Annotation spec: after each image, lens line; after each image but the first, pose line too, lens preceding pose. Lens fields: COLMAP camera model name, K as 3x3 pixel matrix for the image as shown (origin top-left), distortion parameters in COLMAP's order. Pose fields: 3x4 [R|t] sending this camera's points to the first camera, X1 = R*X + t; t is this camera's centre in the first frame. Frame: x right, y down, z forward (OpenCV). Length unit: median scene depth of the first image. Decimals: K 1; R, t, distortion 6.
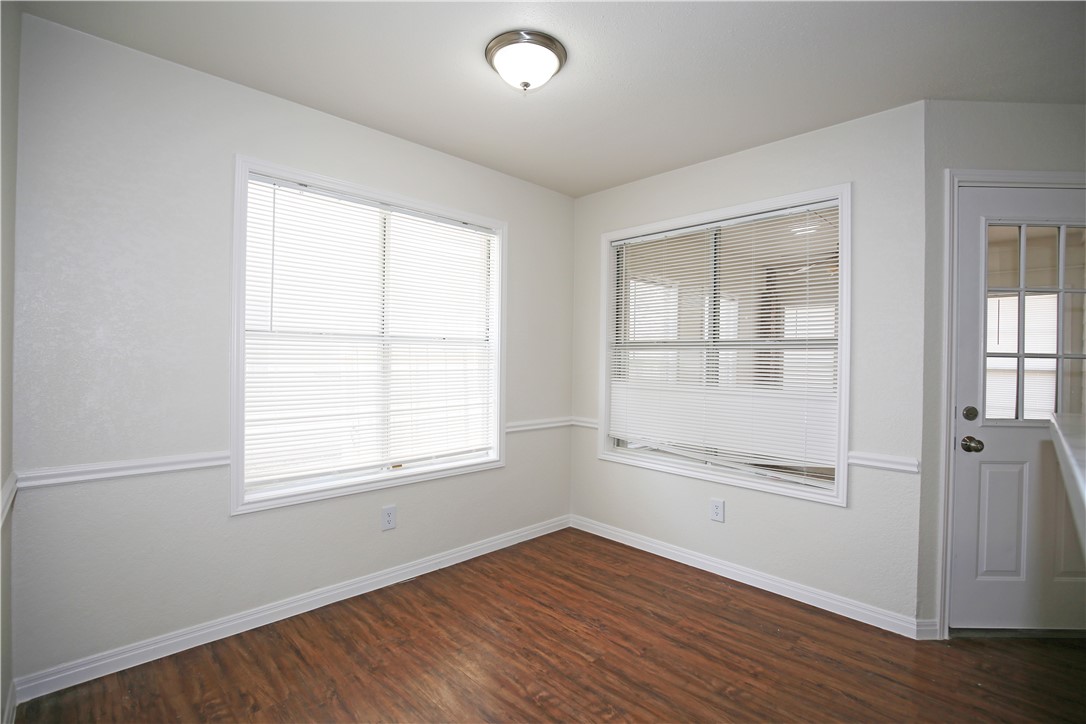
lens RADIAL K [[496.3, 0, 546.2], [0, 496.3, 357.8], [0, 0, 1]] dist [-0.037561, 0.006516]
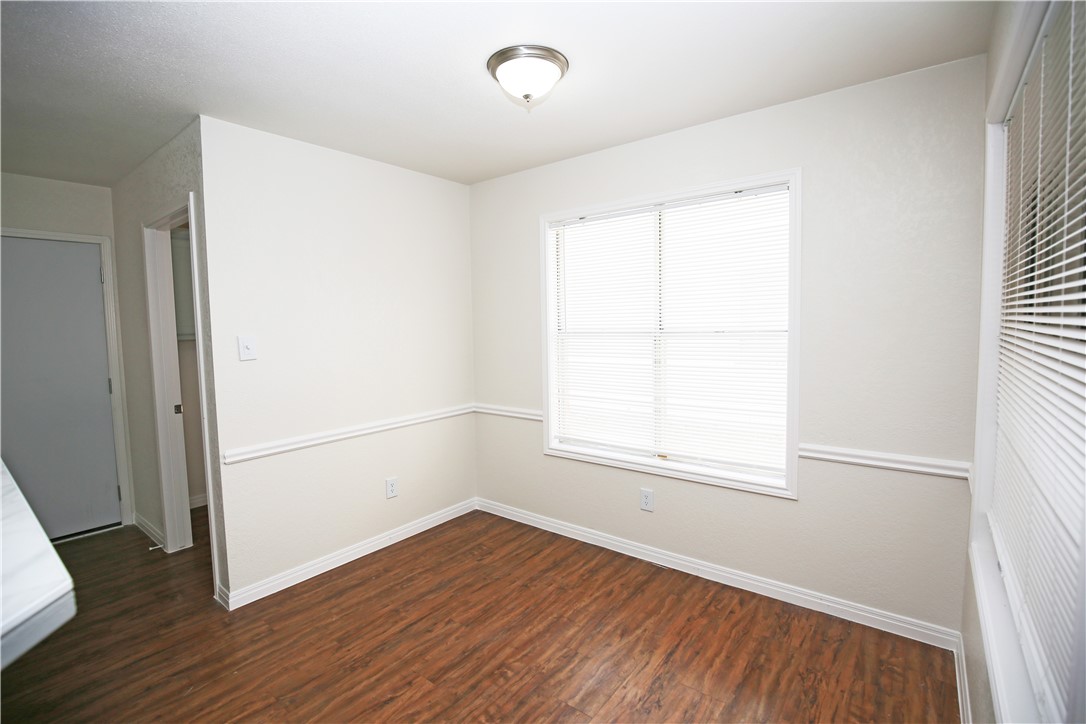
lens RADIAL K [[496.3, 0, 546.2], [0, 496.3, 357.8], [0, 0, 1]] dist [-0.037561, 0.006516]
pose [[0.124823, 0.051924, -0.990819, 0.776904], [0.026353, 0.998104, 0.055626, -0.061142], [0.991829, -0.033055, 0.123218, 0.707228]]
